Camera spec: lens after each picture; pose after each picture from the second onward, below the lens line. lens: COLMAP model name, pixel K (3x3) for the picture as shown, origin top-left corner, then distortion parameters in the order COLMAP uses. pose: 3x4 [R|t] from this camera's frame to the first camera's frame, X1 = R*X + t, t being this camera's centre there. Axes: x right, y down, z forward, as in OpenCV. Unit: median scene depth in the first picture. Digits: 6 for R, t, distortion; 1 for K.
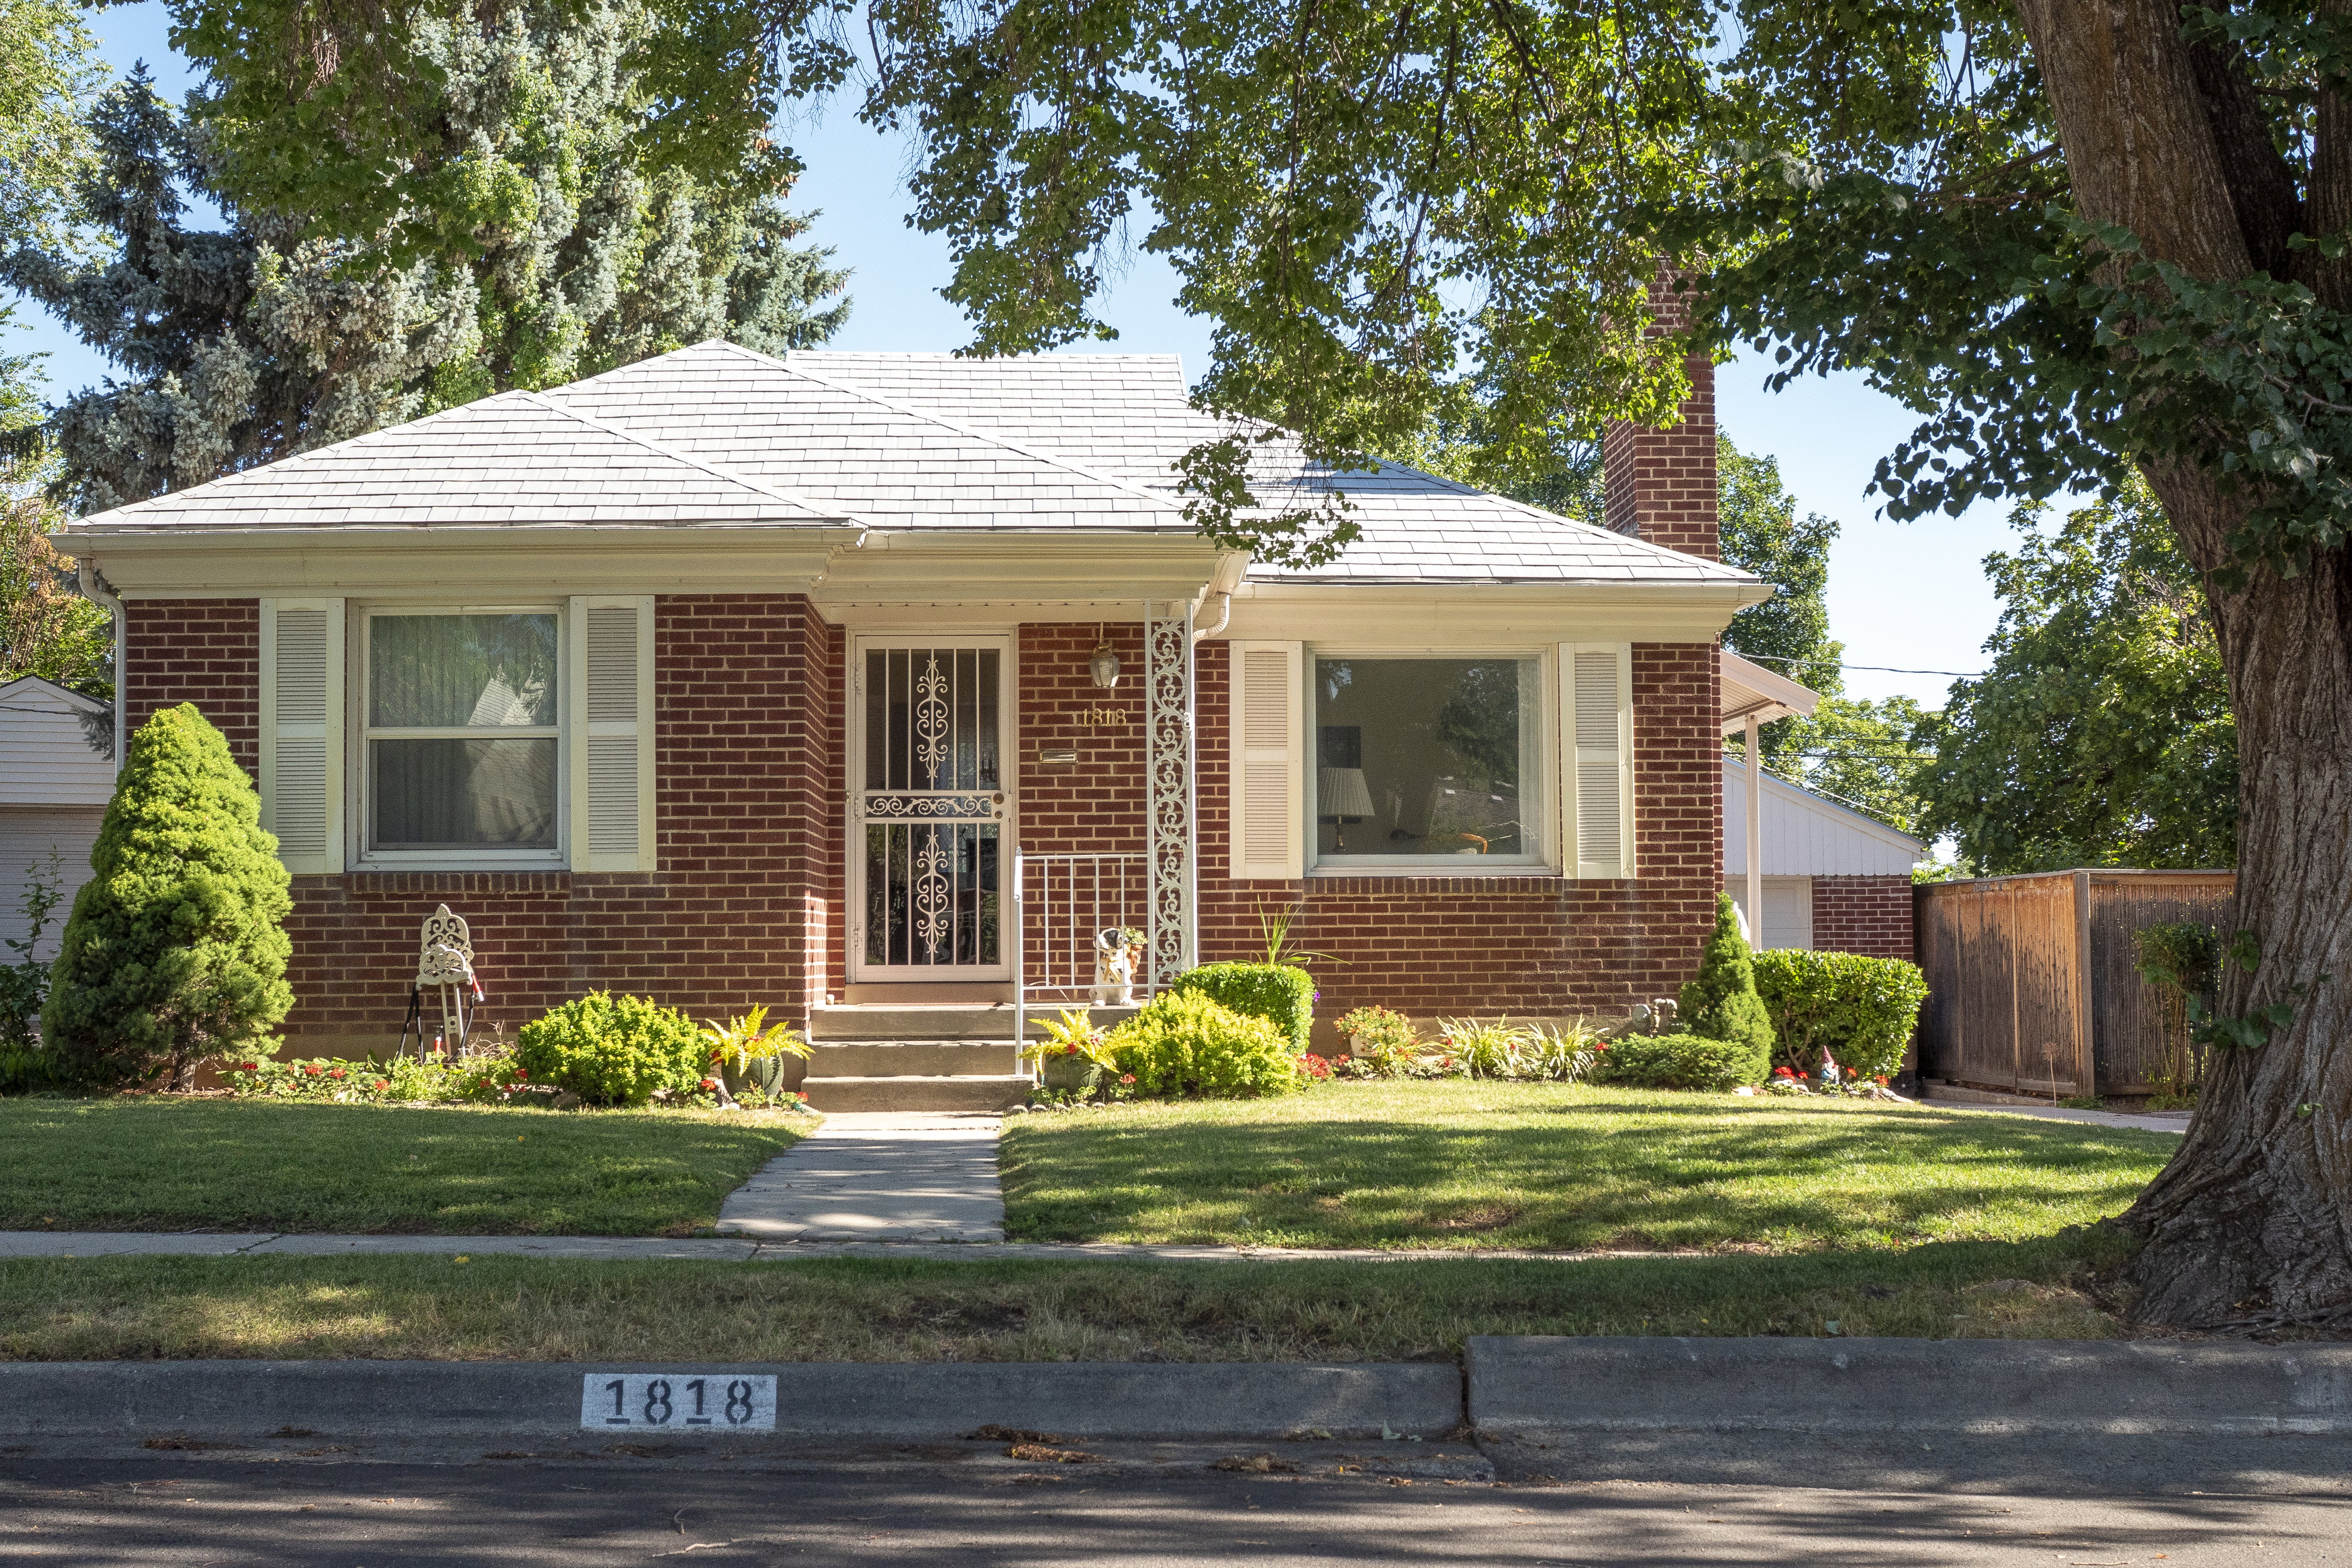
lens RADIAL K [[3586.2, 0, 1176.0], [0, 3586.2, 784.0], [0, 0, 1]] dist [-0.102263, 0.236209]
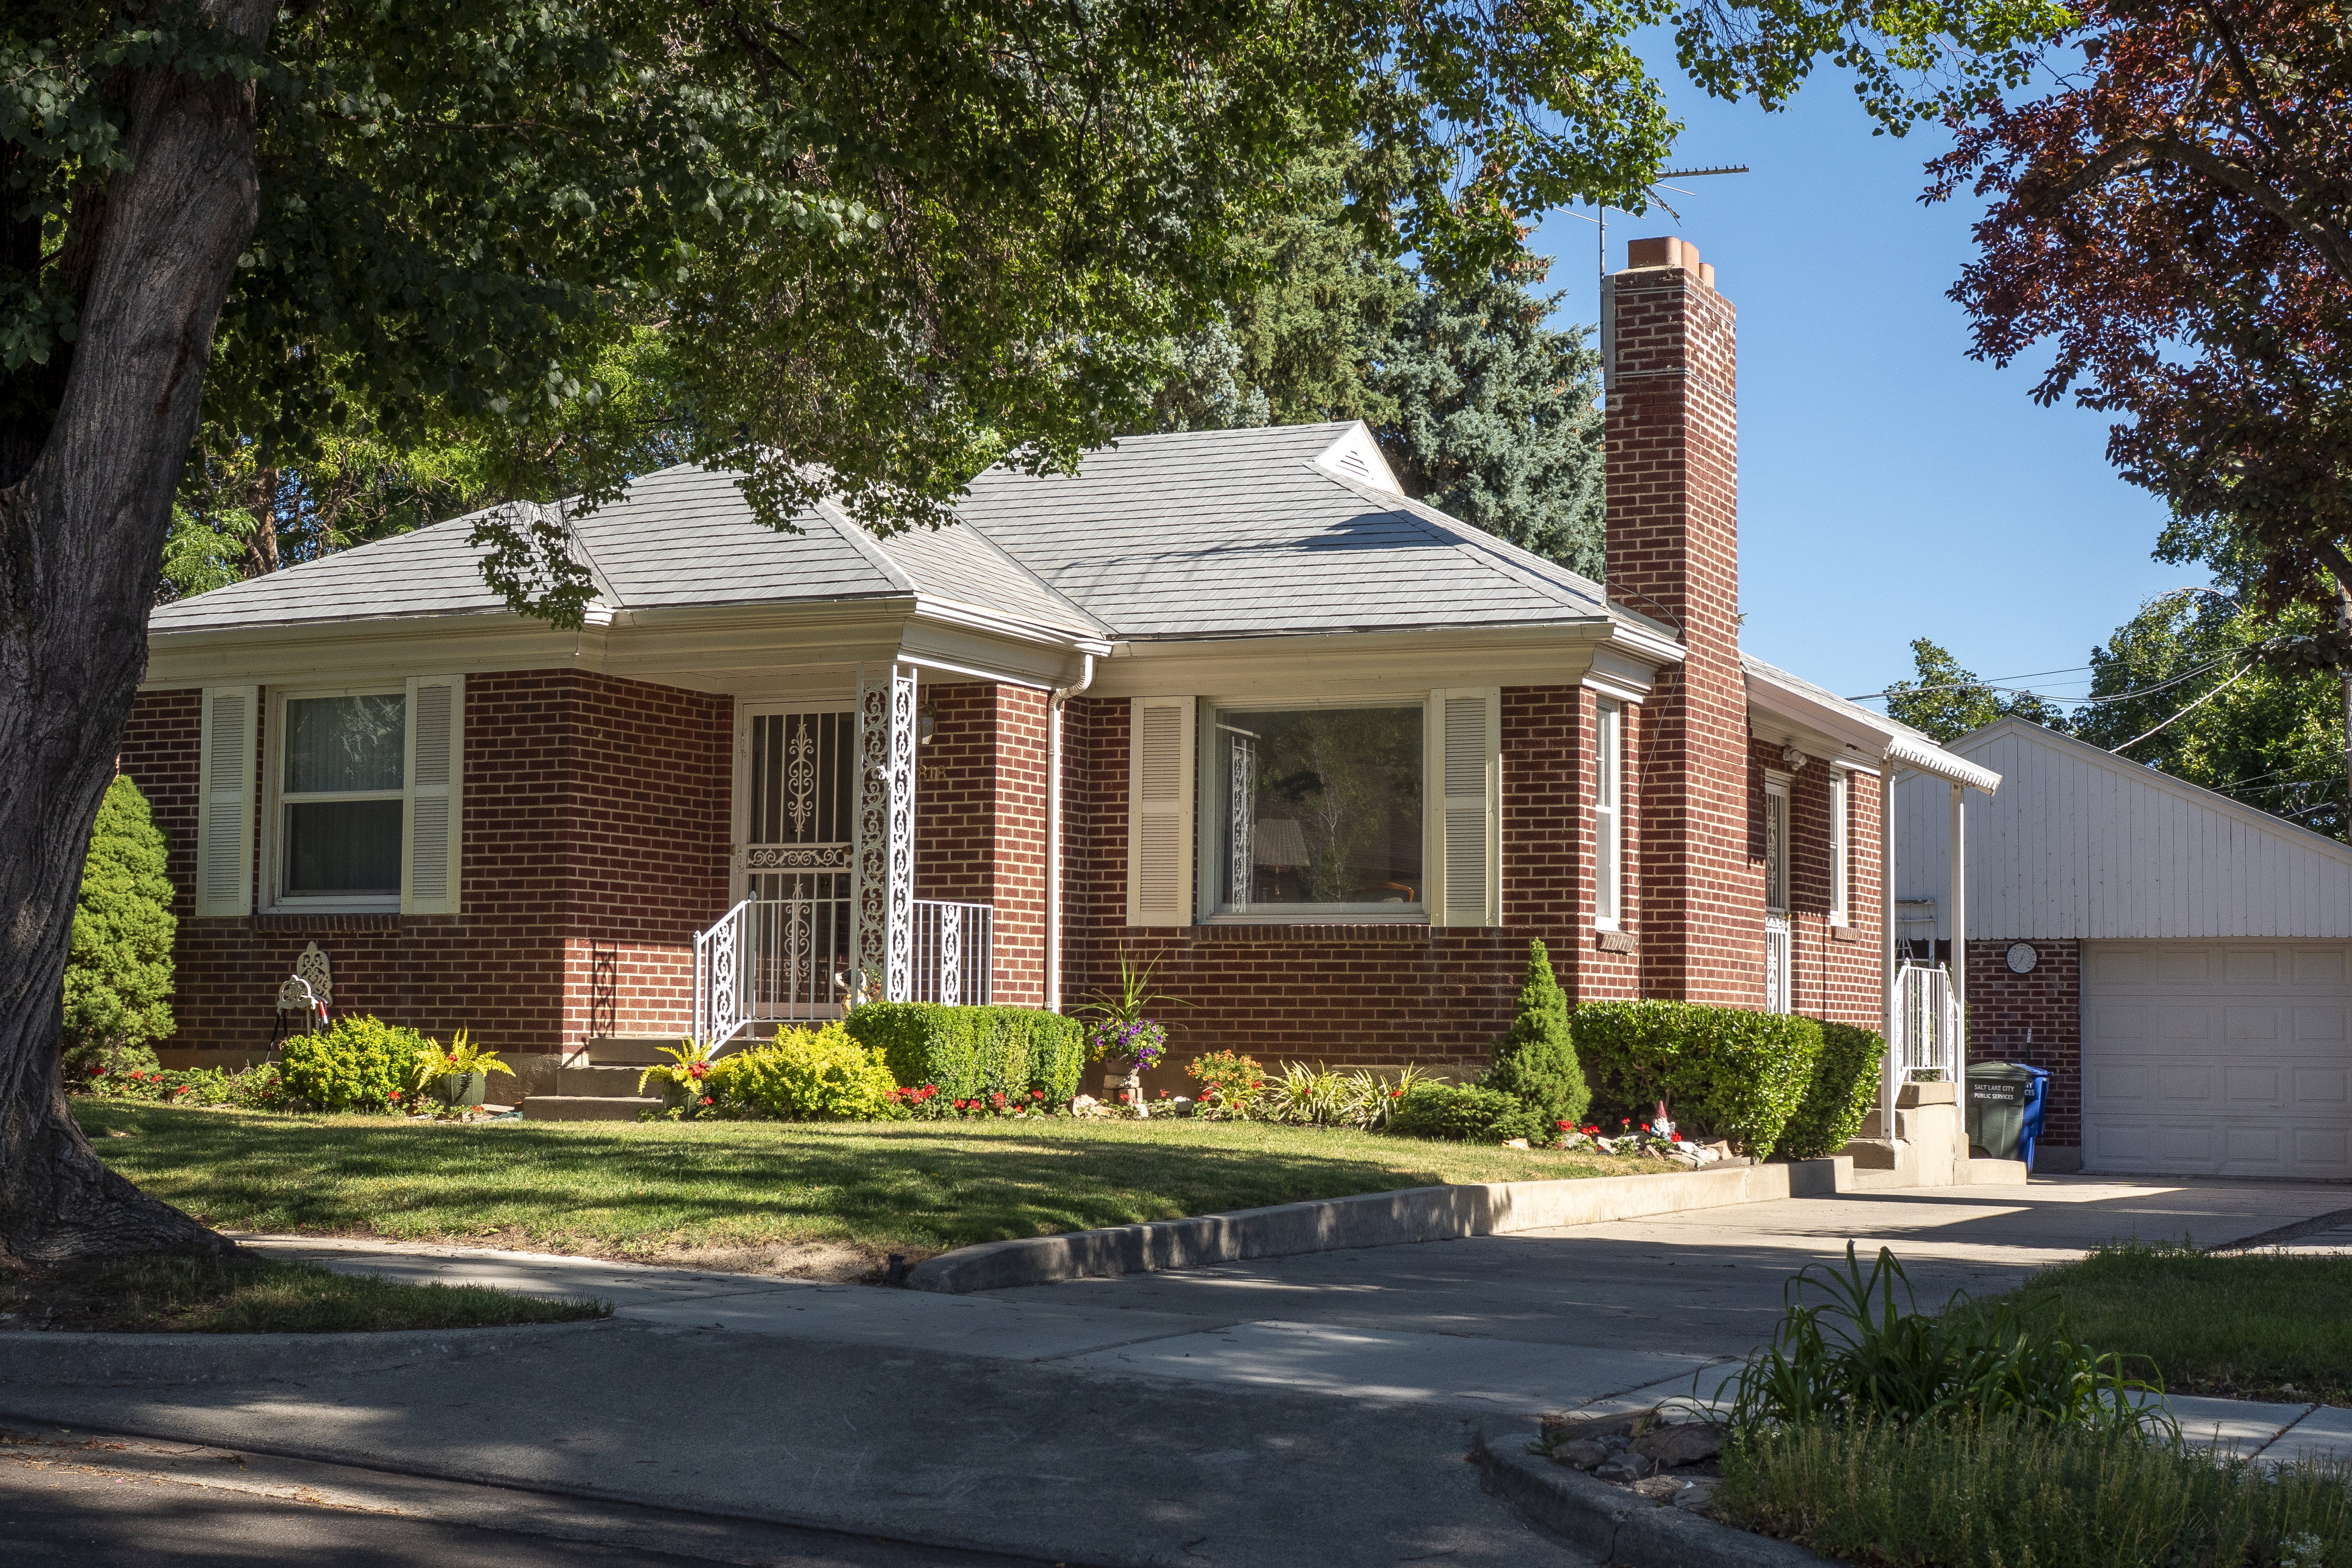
lens RADIAL K [[3586.2, 0, 1176.0], [0, 3586.2, 784.0], [0, 0, 1]] dist [-0.102263, 0.236209]
pose [[0.867265, -0.019638, -0.497459, 0.577722], [0.007021, 0.999605, -0.027222, 0.014364], [0.497797, 0.020116, 0.867060, 0.109122]]
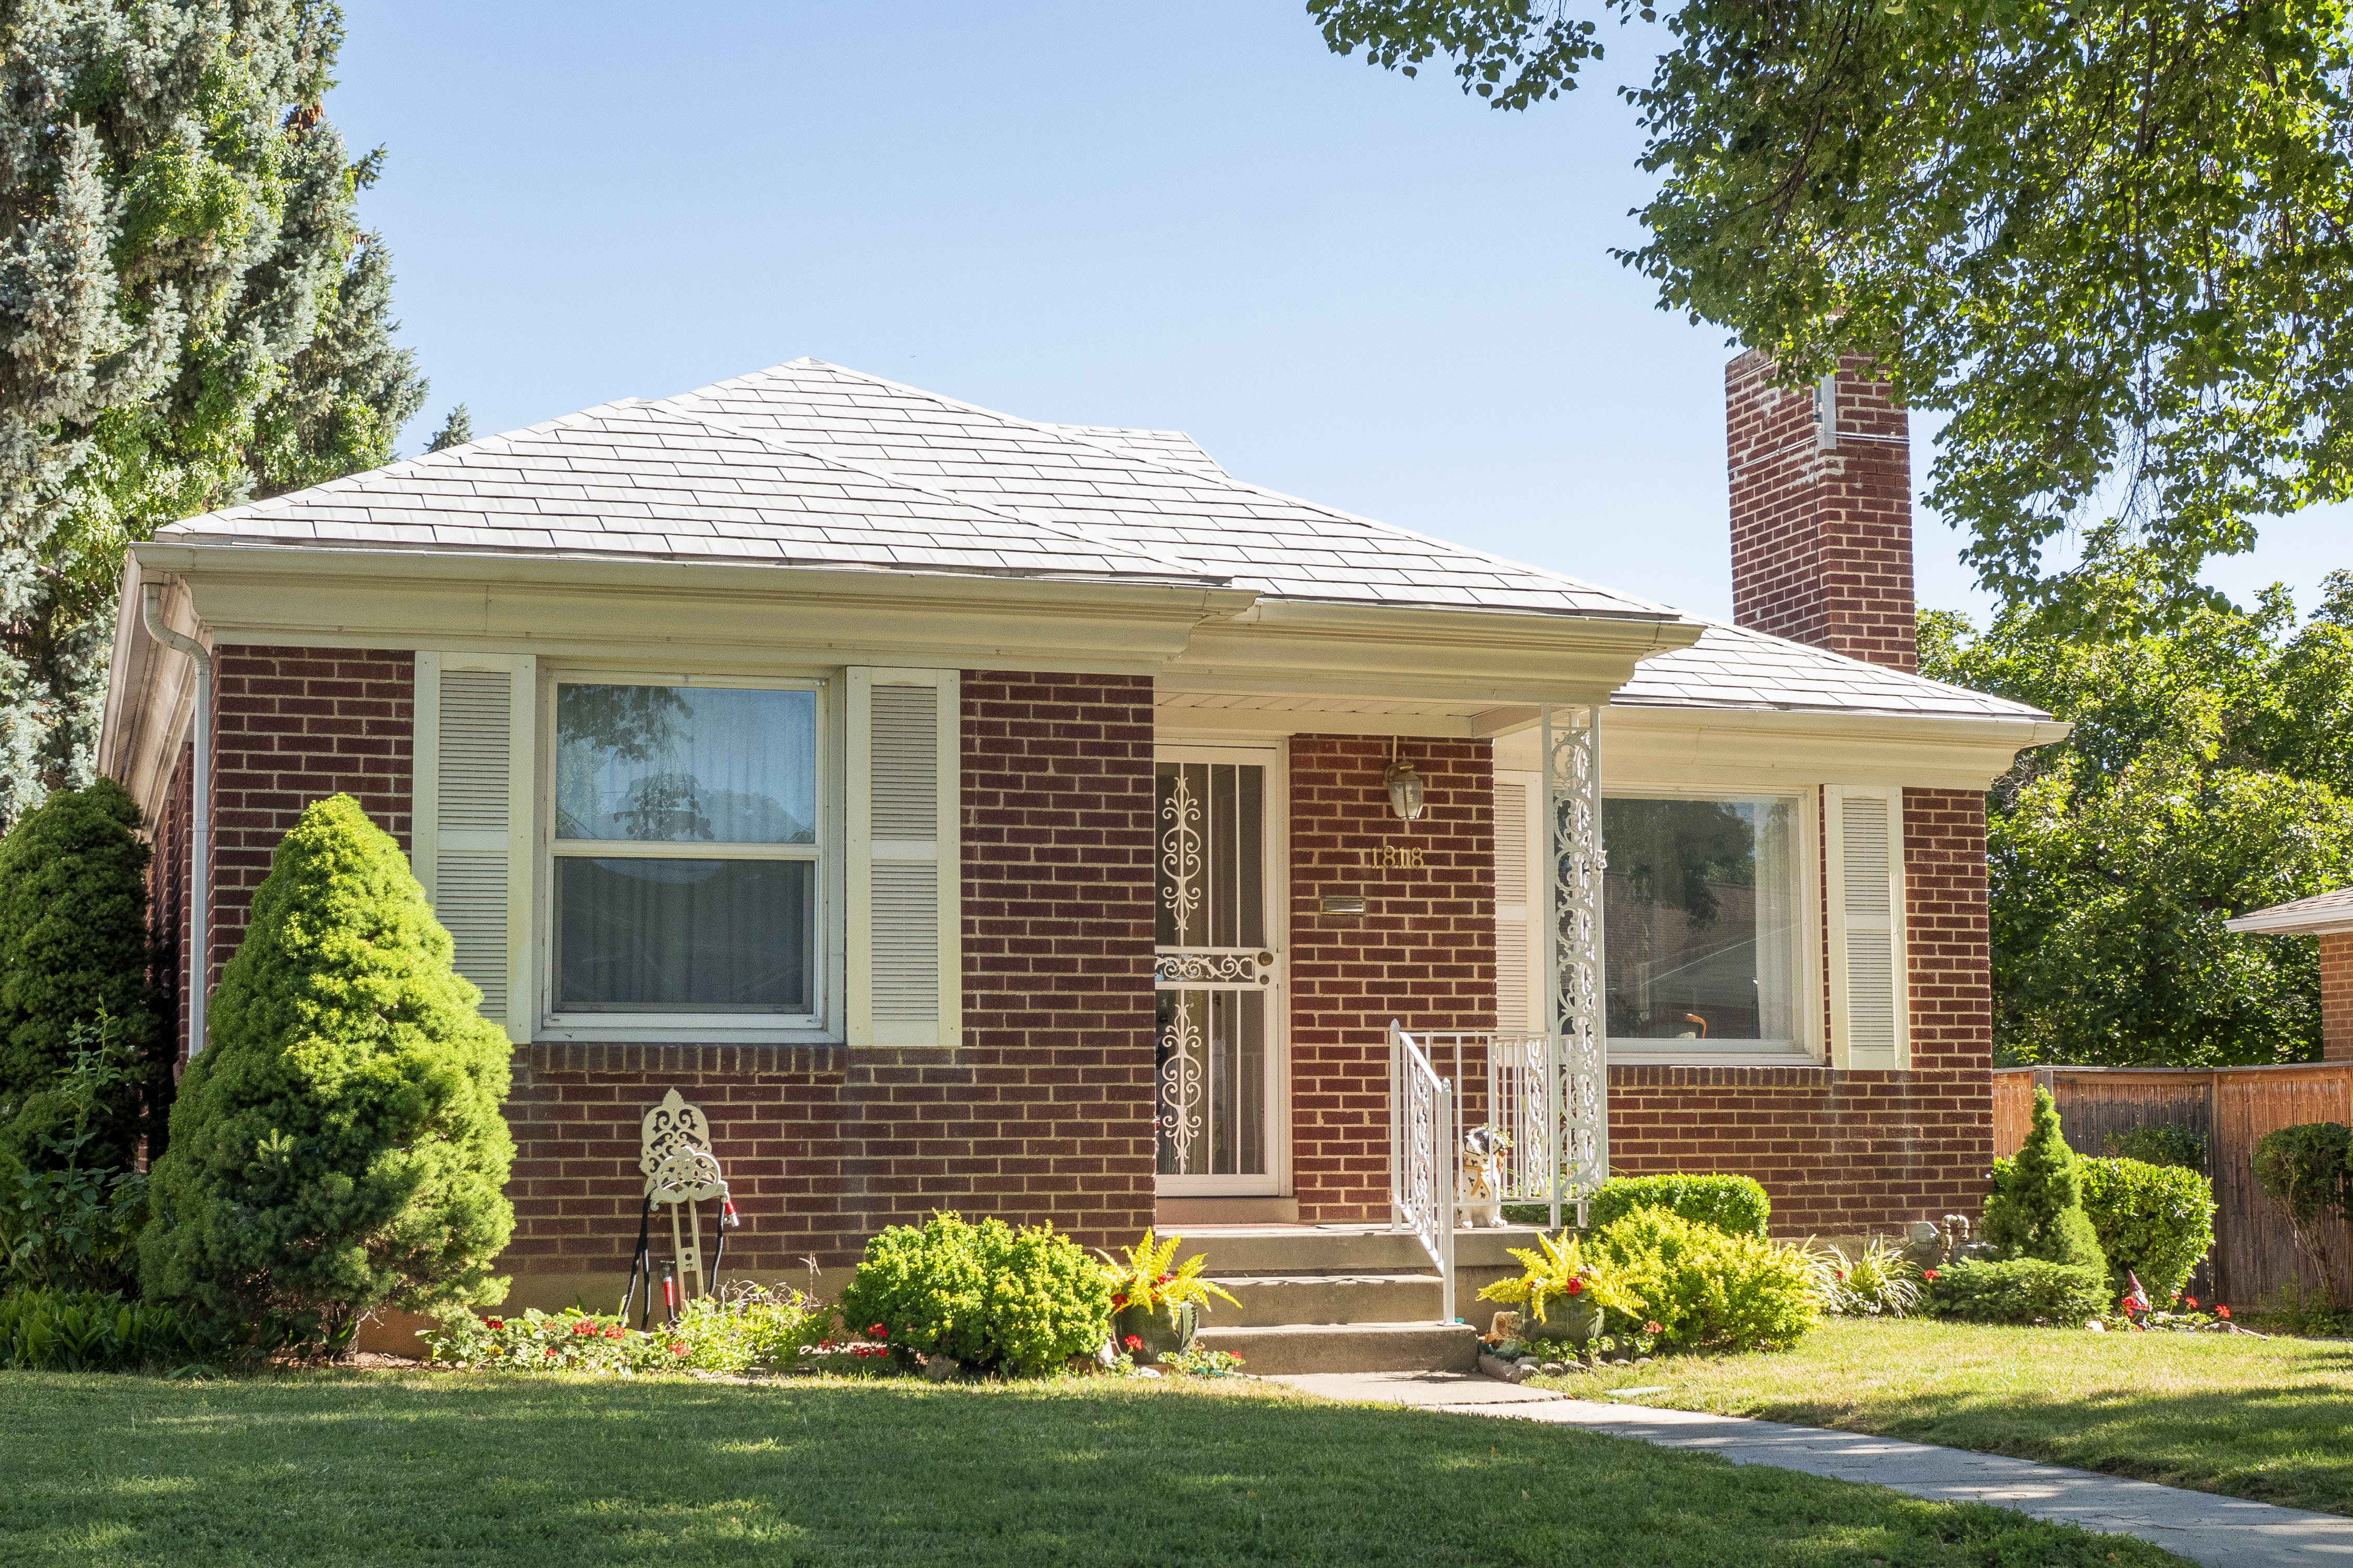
lens RADIAL K [[3587.2, 0, 1176.5], [0, 3587.2, 784.0], [0, 0, 1]] dist [-0.102263, 0.236209]
pose [[0.961747, 0.031628, 0.272109, -0.280143], [-0.016578, 0.998212, -0.057432, 0.011228], [-0.273439, 0.050724, 0.960551, 0.261064]]
